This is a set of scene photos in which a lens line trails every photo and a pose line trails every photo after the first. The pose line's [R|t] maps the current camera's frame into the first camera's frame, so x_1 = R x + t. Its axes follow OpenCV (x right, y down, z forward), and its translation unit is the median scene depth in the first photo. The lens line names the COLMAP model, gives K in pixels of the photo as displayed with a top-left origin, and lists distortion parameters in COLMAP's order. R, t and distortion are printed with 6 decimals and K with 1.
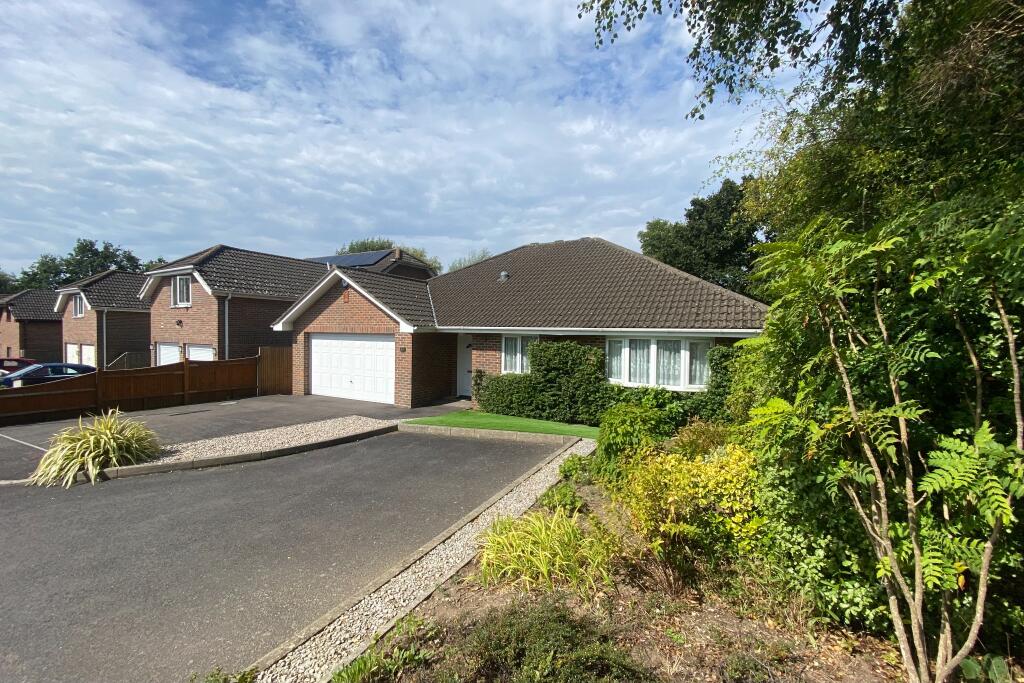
lens RADIAL K [[435.3, 0, 512.0], [0, 435.3, 341.5], [0, 0, 1]] dist [0.029175, -0.026121]
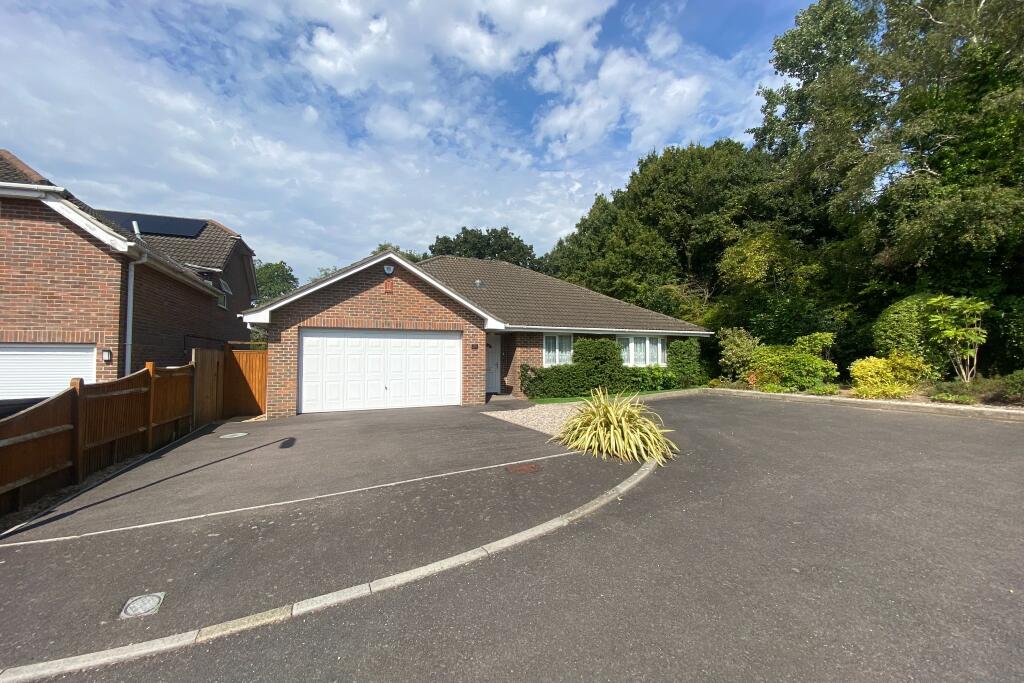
lens RADIAL K [[435.3, 0, 512.0], [0, 435.3, 341.5], [0, 0, 1]] dist [0.029175, -0.026121]
pose [[0.590181, 0.017056, 0.807091, -0.992726], [0.029633, 0.998645, -0.042773, 0.051928], [-0.806727, 0.049160, 0.588876, 0.353916]]
